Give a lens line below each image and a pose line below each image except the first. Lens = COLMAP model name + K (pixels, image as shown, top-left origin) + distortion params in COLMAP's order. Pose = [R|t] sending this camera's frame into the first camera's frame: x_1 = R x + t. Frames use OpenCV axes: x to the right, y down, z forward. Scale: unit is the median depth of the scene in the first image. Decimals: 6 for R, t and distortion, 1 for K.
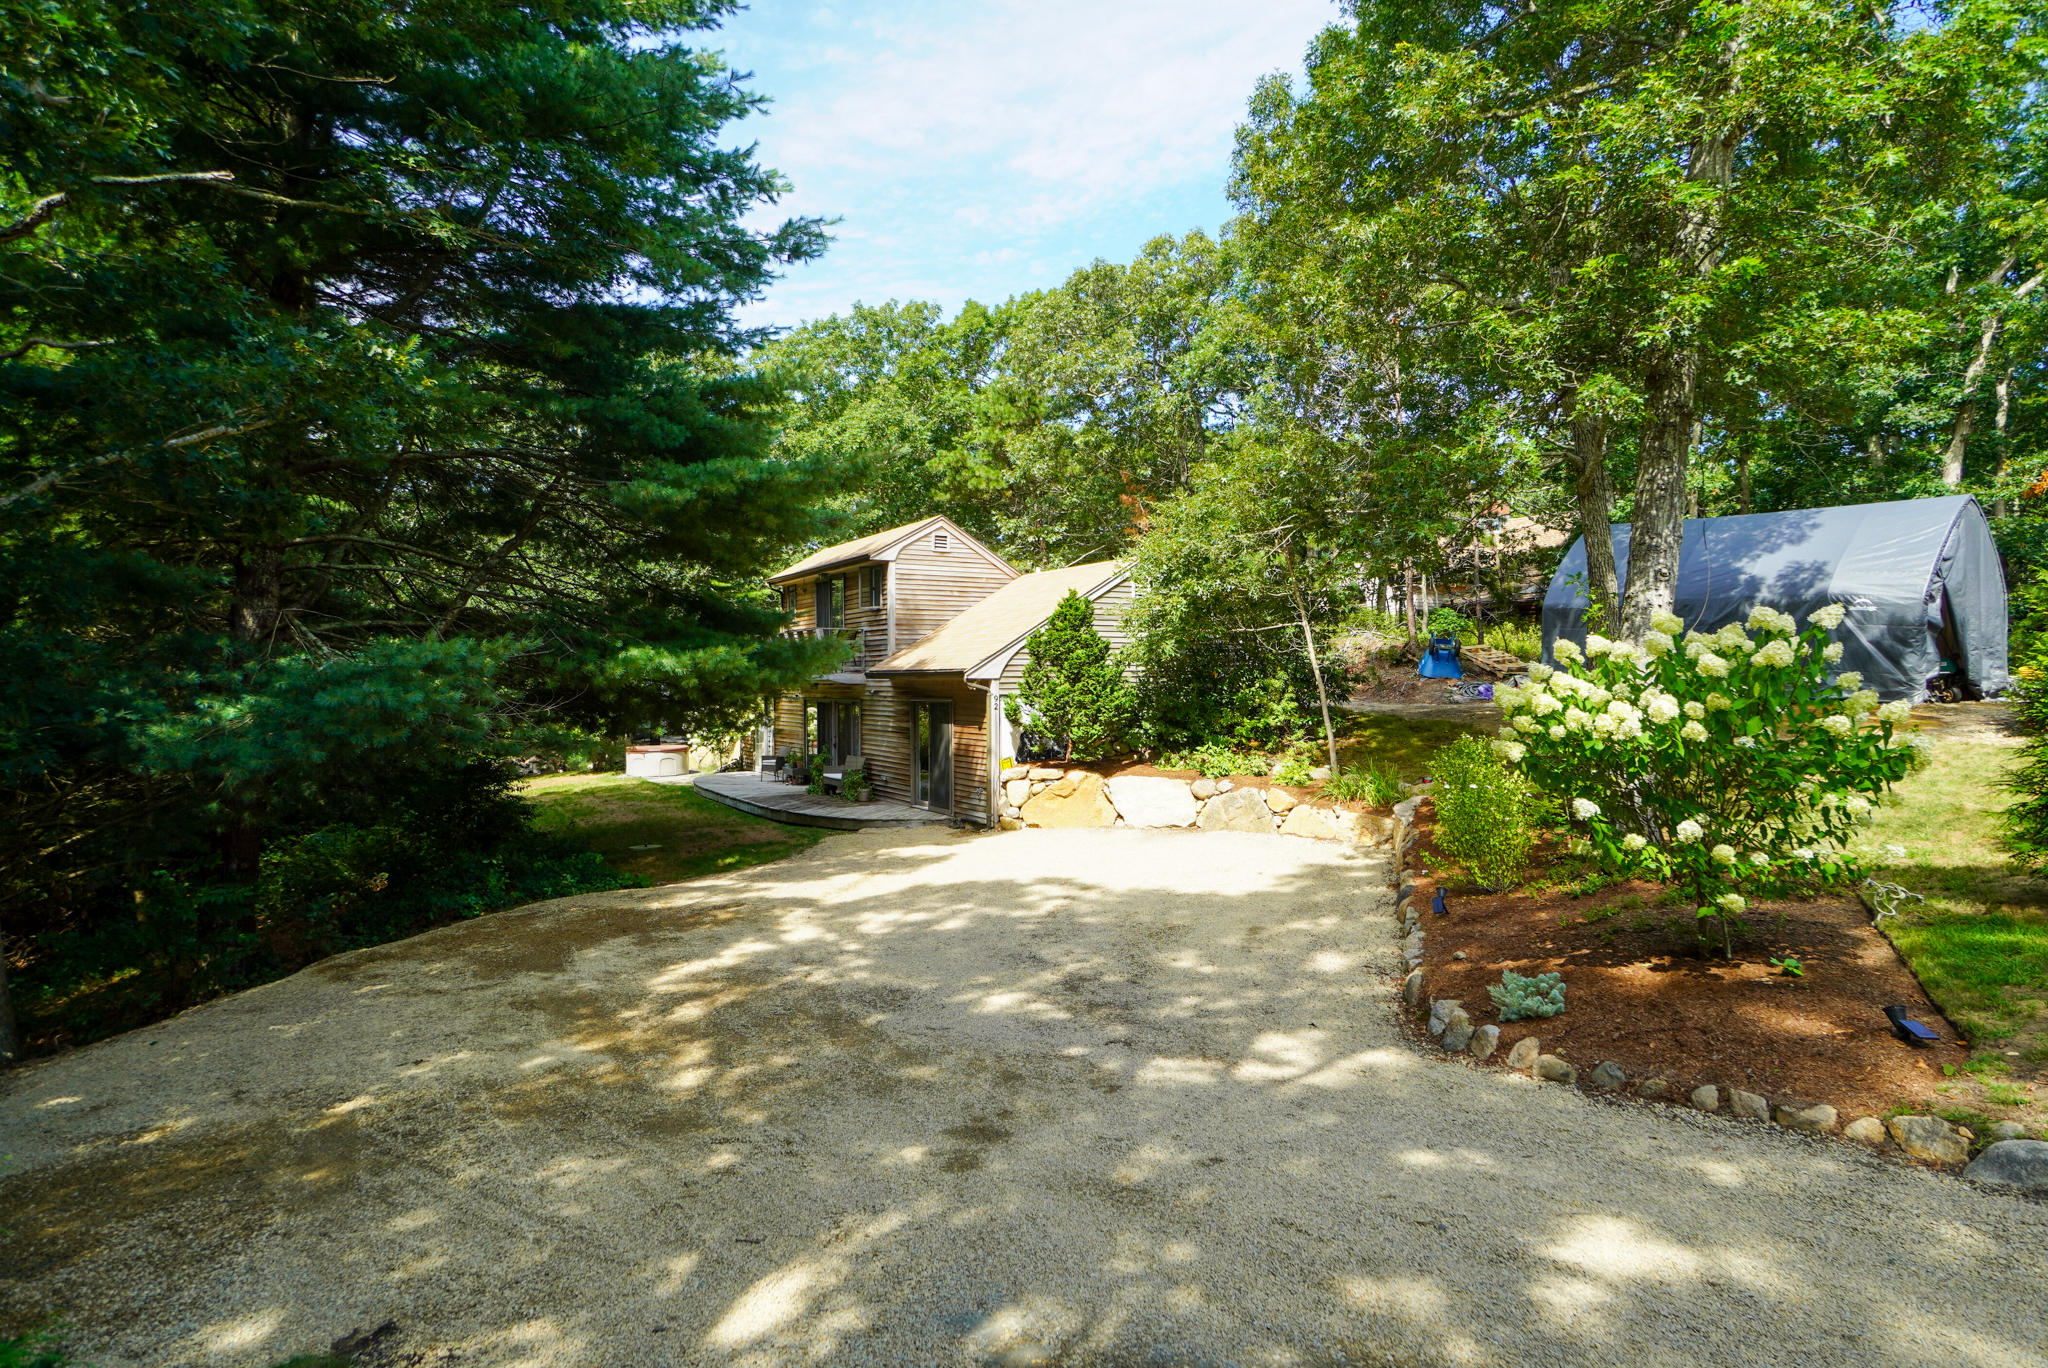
lens RADIAL K [[1108.0, 0, 1009.4], [0, 1108.0, 682.1], [0, 0, 1]] dist [-0.000160, 0.000029]
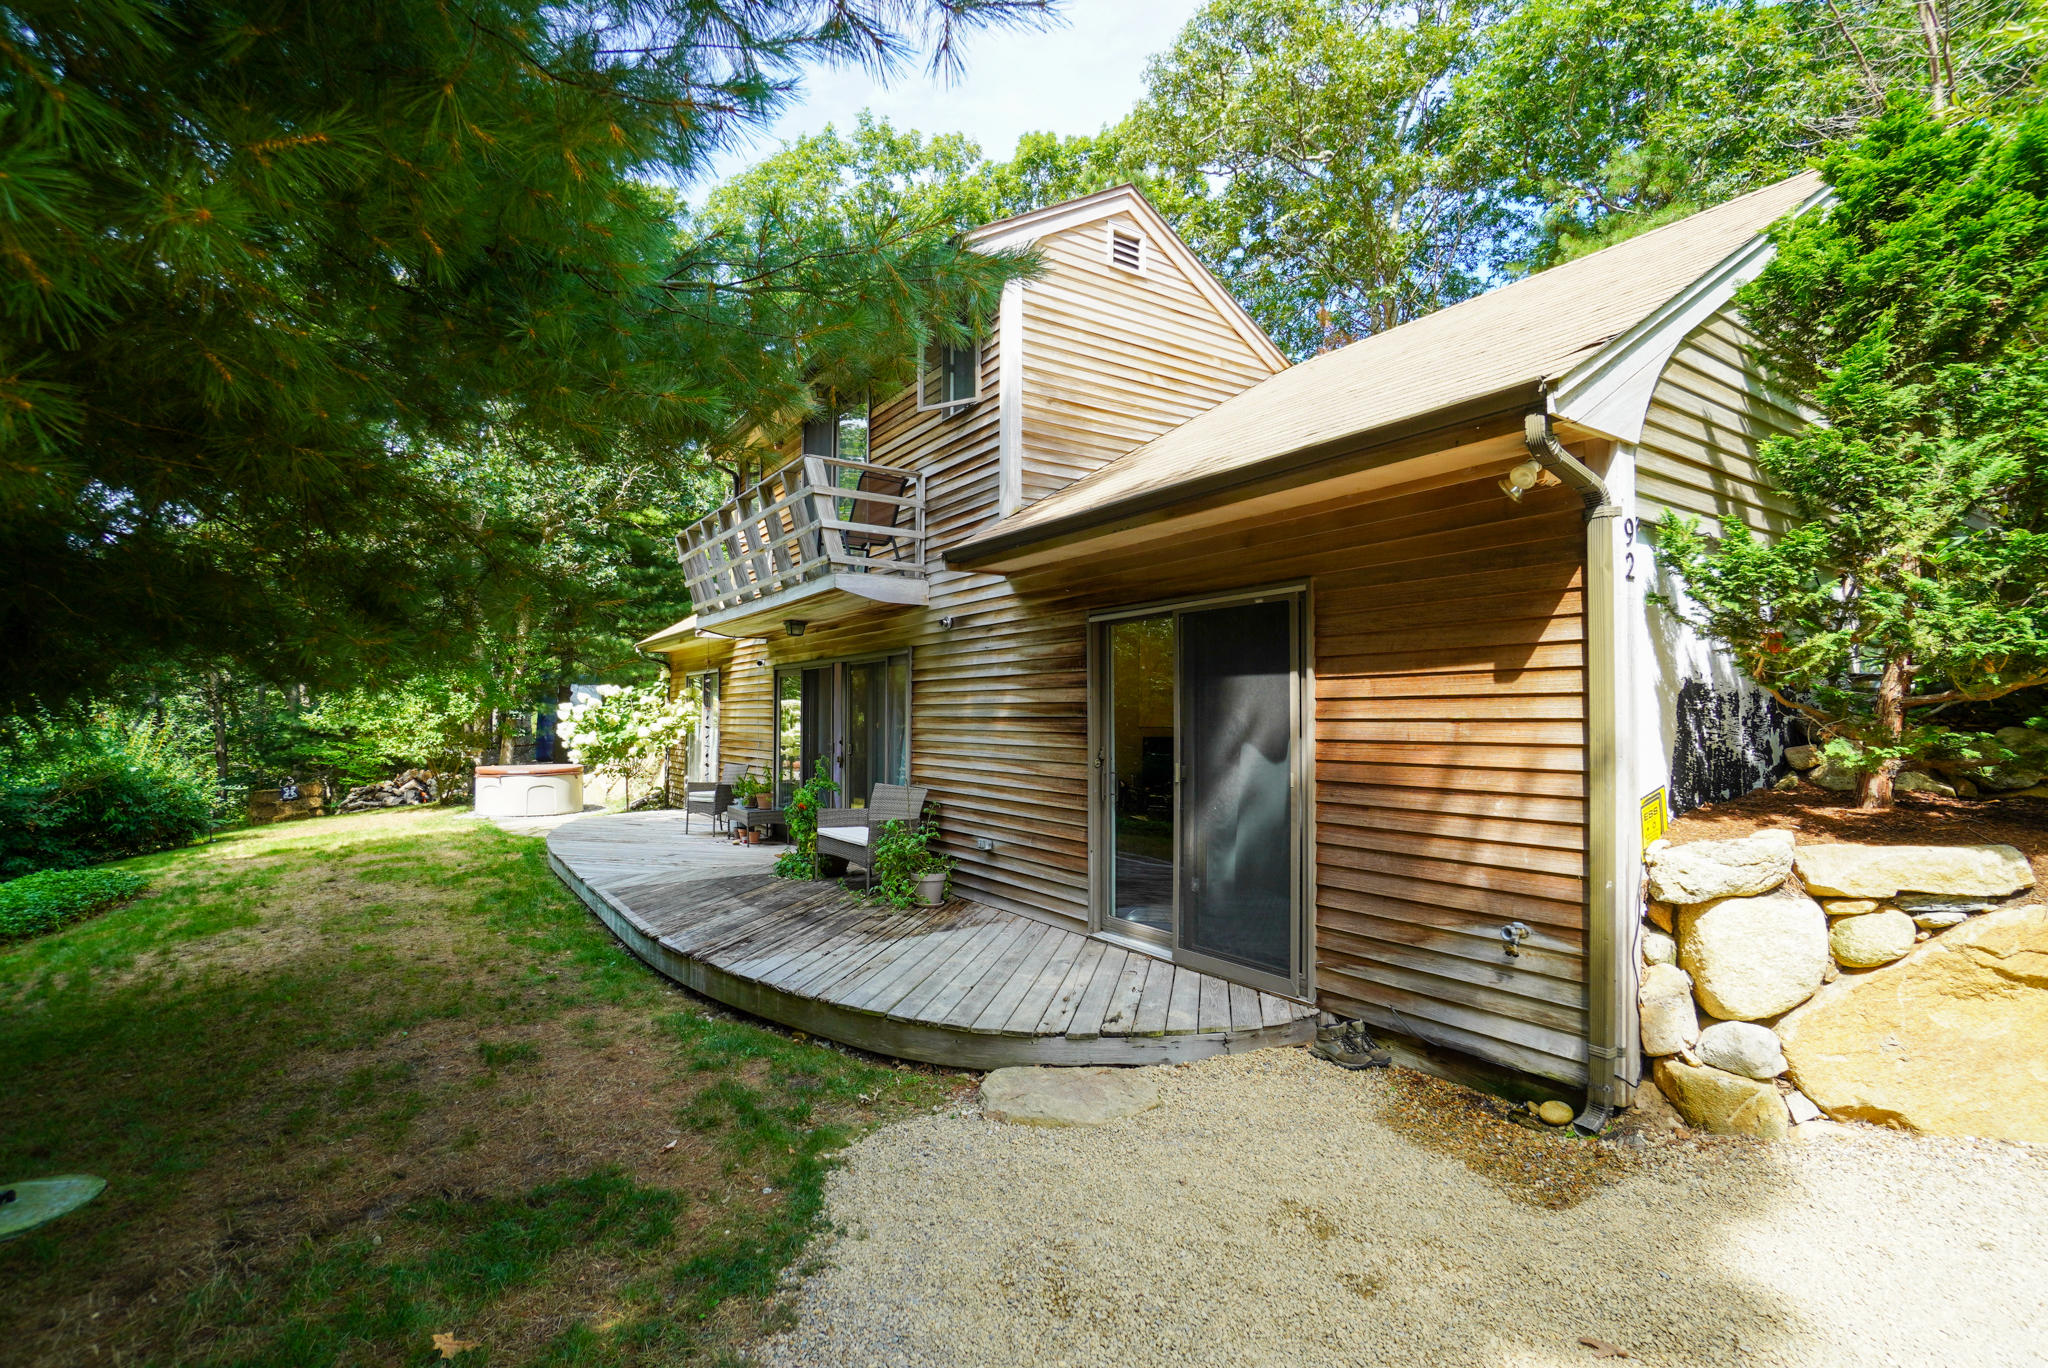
lens RADIAL K [[952.4, 0, 1021.3], [0, 952.4, 691.3], [0, 0, 1]] dist [-0.037273, 0.000260]
pose [[0.997865, 0.010968, 0.064378, -0.147743], [-0.008915, 0.999445, -0.032090, 0.054640], [-0.064694, 0.031448, 0.997409, 0.819357]]
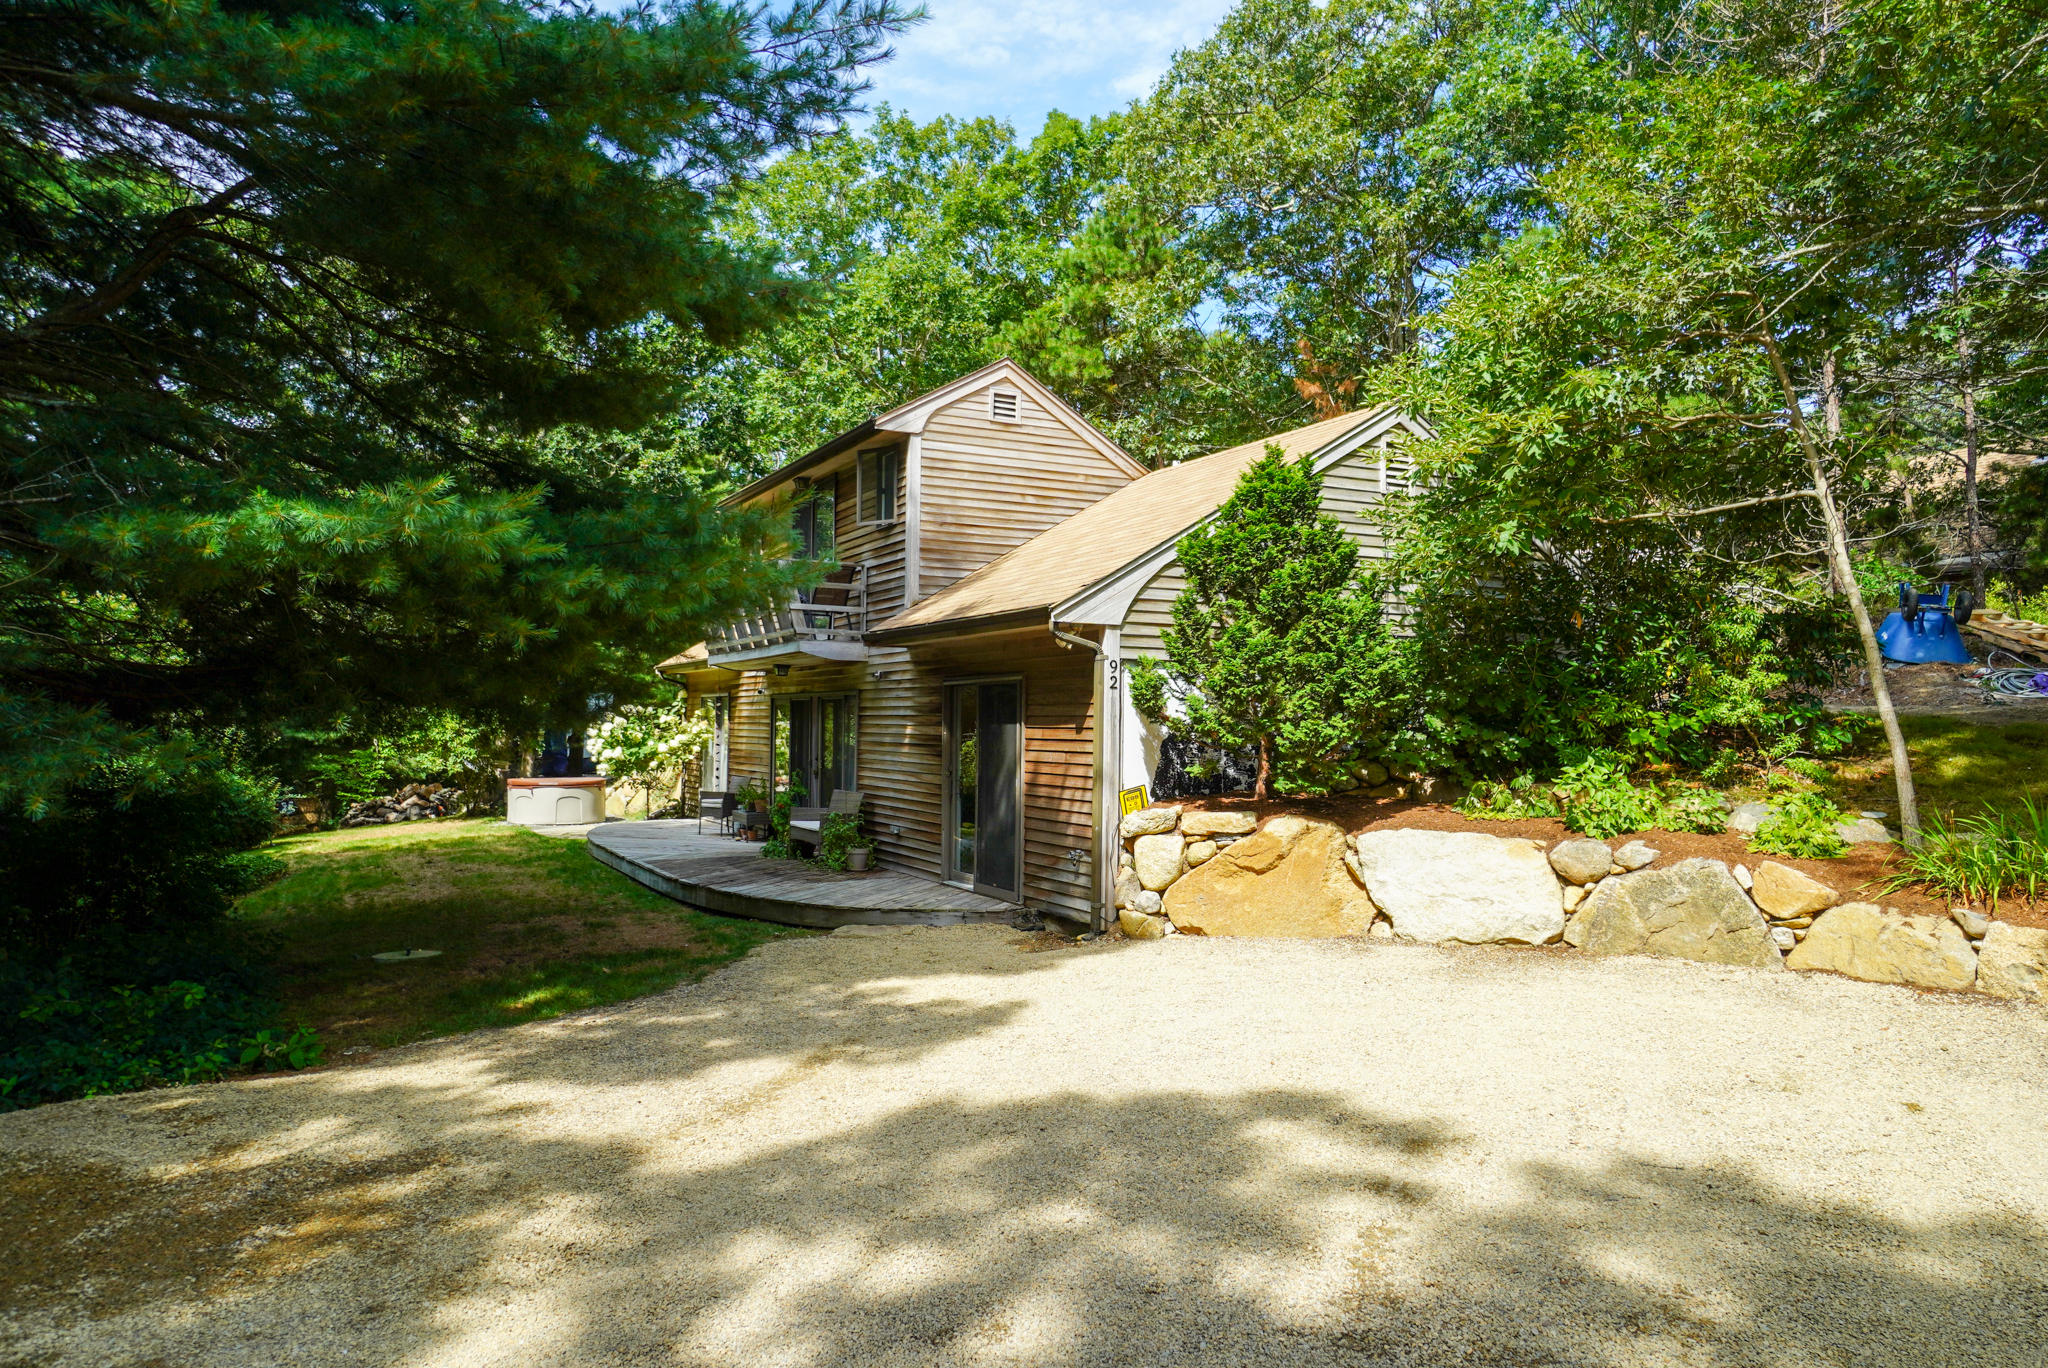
lens RADIAL K [[1342.1, 0, 1024.0], [0, 1342.1, 684.0], [0, 0, 1]] dist [0.004105, 0.000500]
pose [[0.998910, 0.013664, -0.044644, -0.025113], [-0.015113, 0.999365, -0.032275, 0.042339], [0.044174, 0.032914, 0.998481, 0.408864]]
